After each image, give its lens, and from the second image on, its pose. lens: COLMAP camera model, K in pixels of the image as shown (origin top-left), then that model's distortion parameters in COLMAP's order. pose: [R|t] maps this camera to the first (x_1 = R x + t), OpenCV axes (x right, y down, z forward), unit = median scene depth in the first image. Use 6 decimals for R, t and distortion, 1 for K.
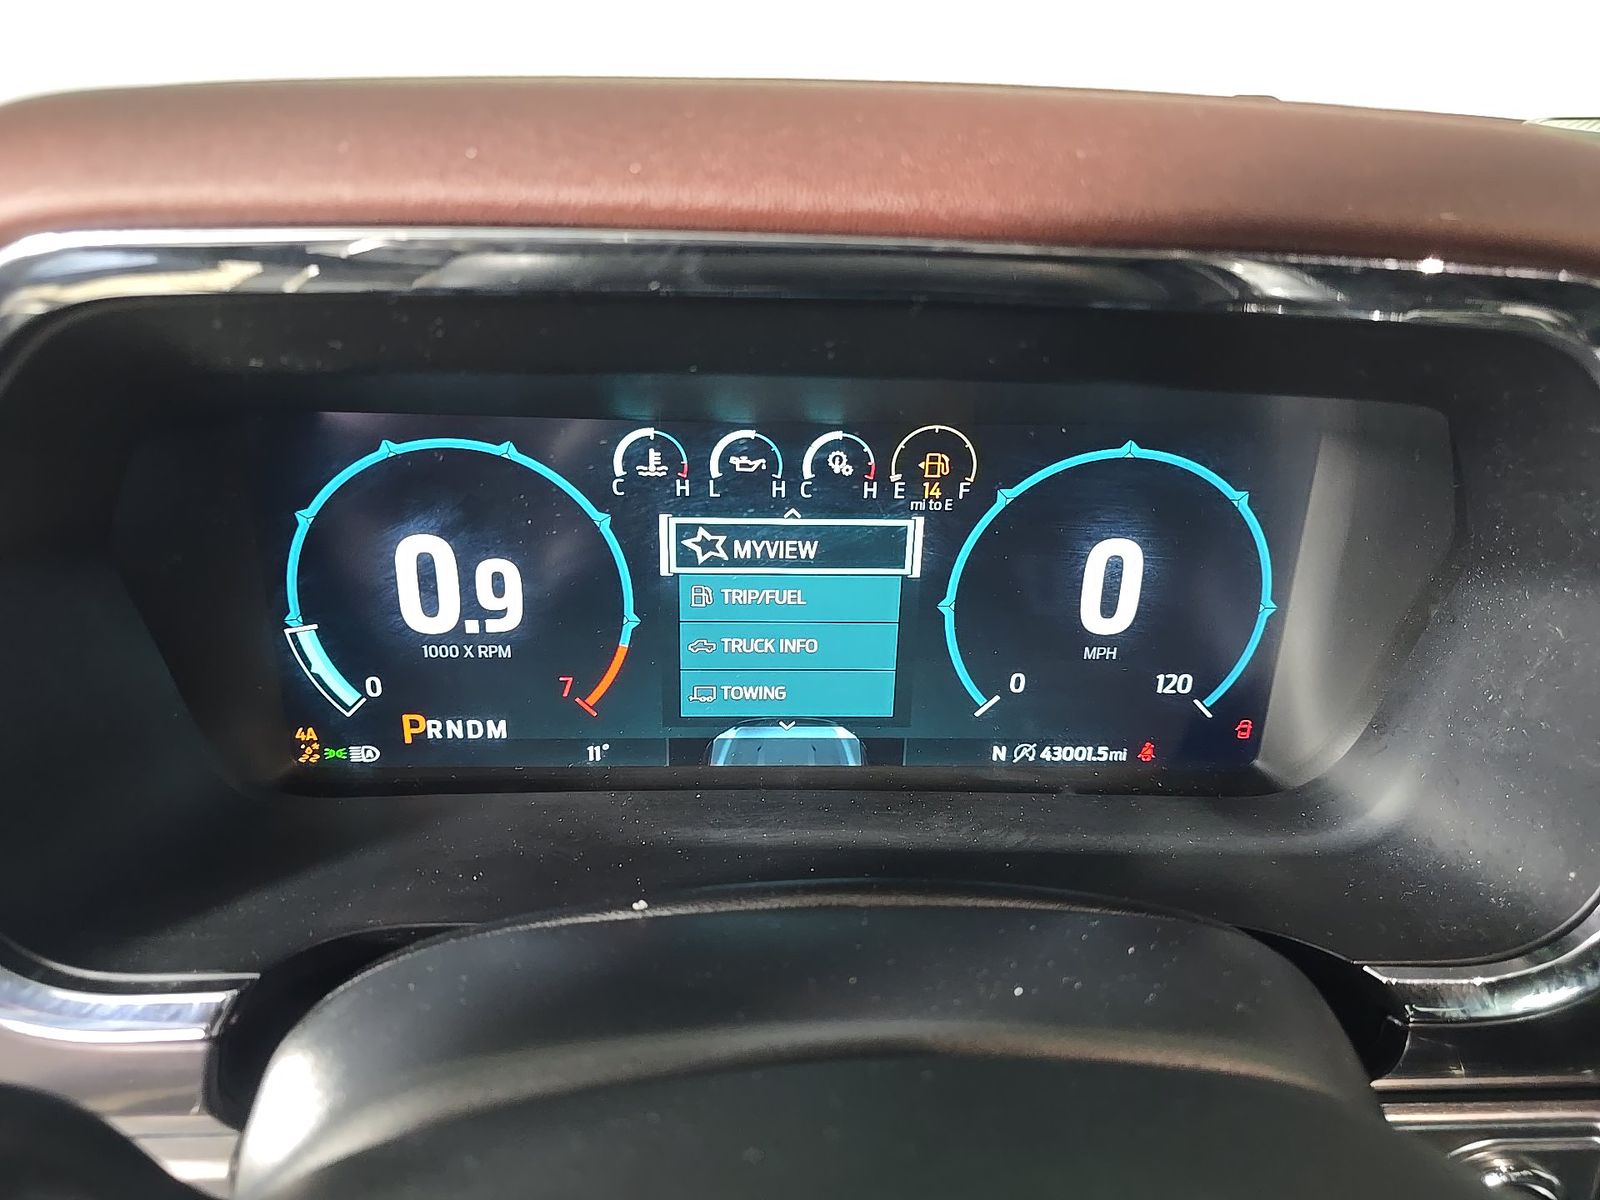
lens RADIAL K [[1039.3, 0, 806.9], [0, 1039.3, 584.9], [0, 0, 1]] dist [0.027423, -0.036843]
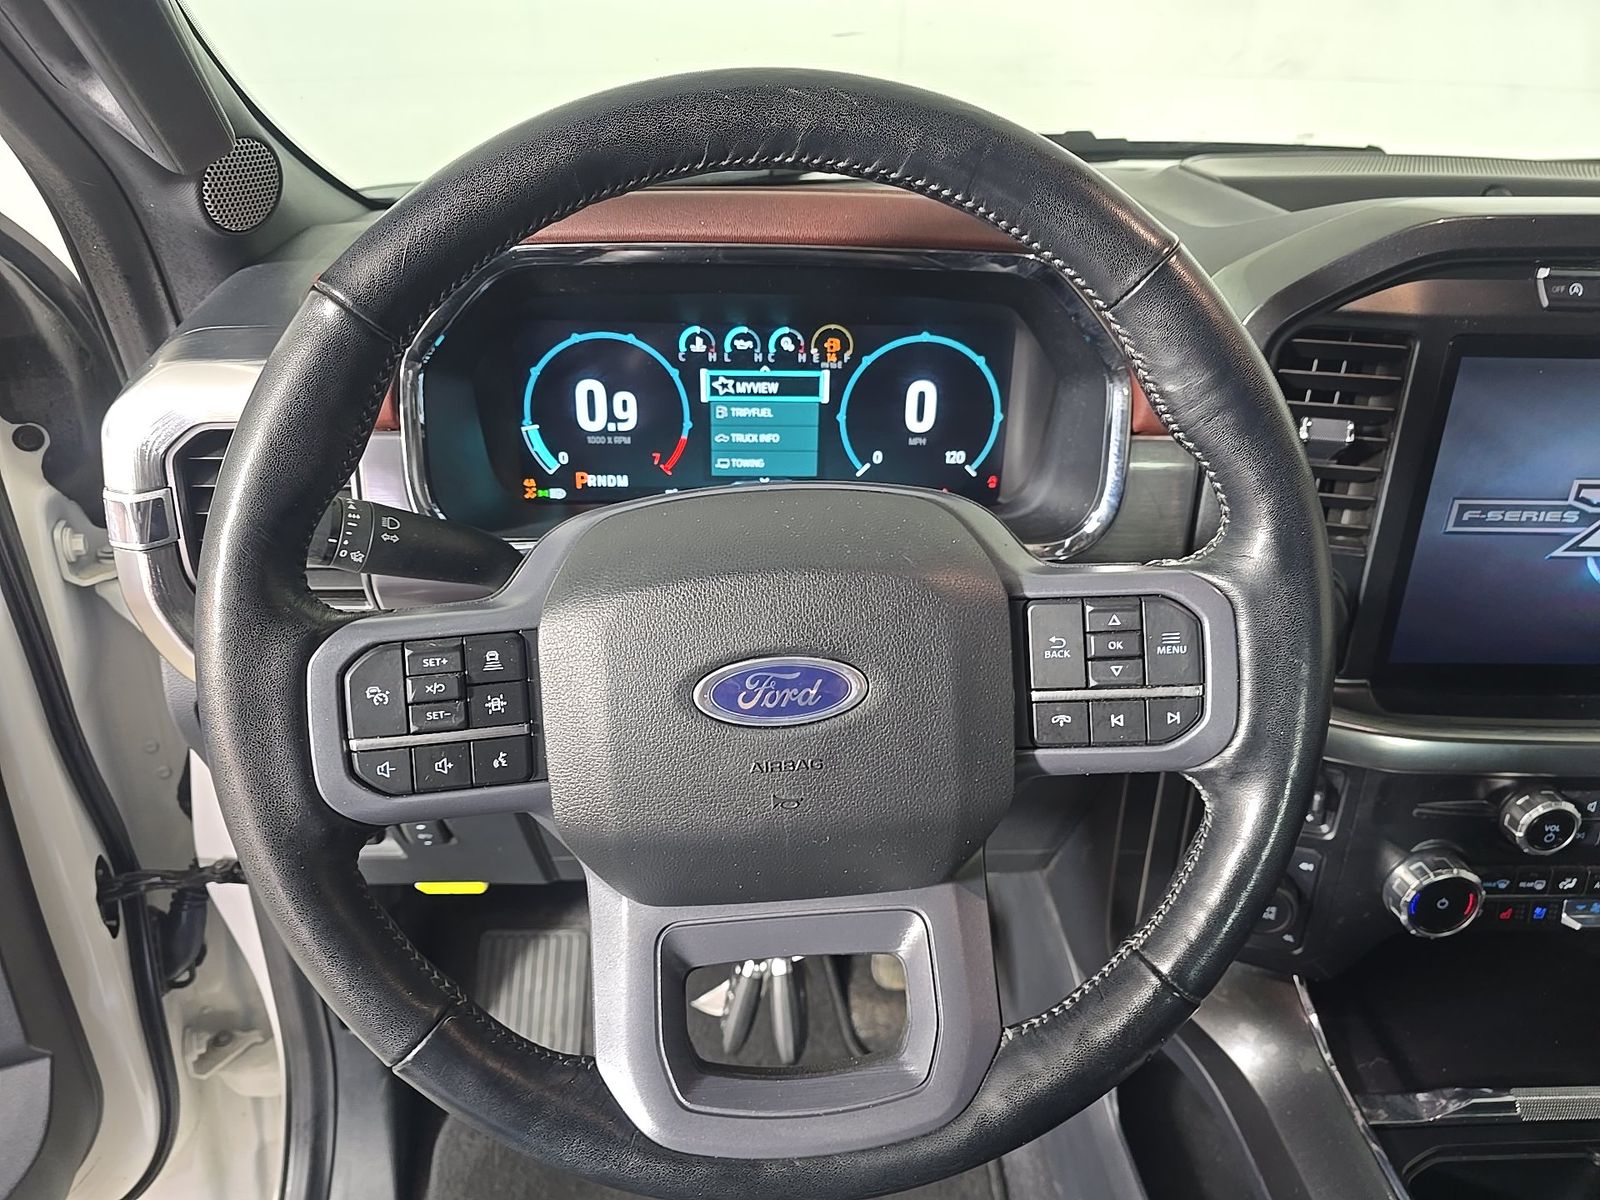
lens RADIAL K [[1039.3, 0, 797.0], [0, 1039.3, 612.8], [0, 0, 1]] dist [0.027423, -0.036843]
pose [[0.999767, -0.000796, -0.021559, 0.093264], [0.001942, 0.998583, 0.053173, 0.302965], [0.021486, -0.053203, 0.998353, -1.091694]]
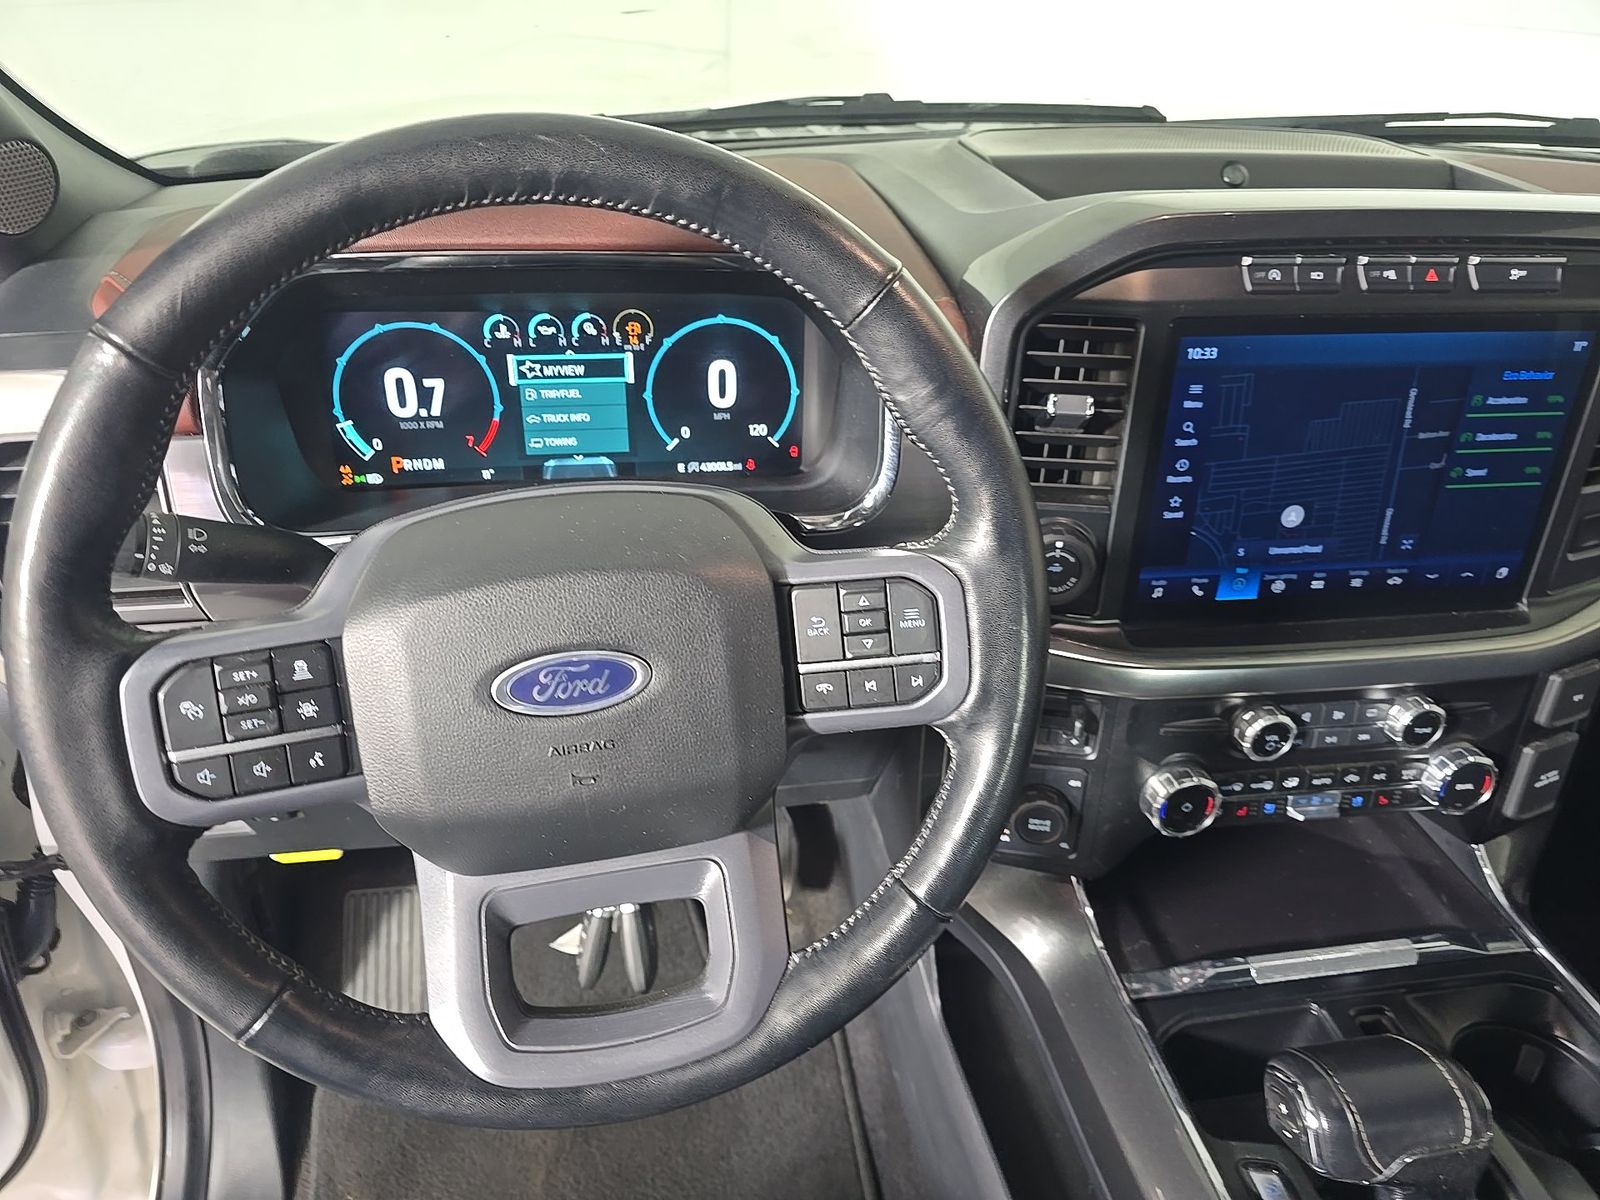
lens RADIAL K [[1039.3, 0, 790.4], [0, 1039.3, 606.2], [0, 0, 1]] dist [0.027423, -0.036843]
pose [[0.994554, -0.055494, 0.088222, 0.219636], [0.044222, 0.991177, 0.124950, 0.201439], [-0.094378, -0.120368, 0.988233, -1.246891]]
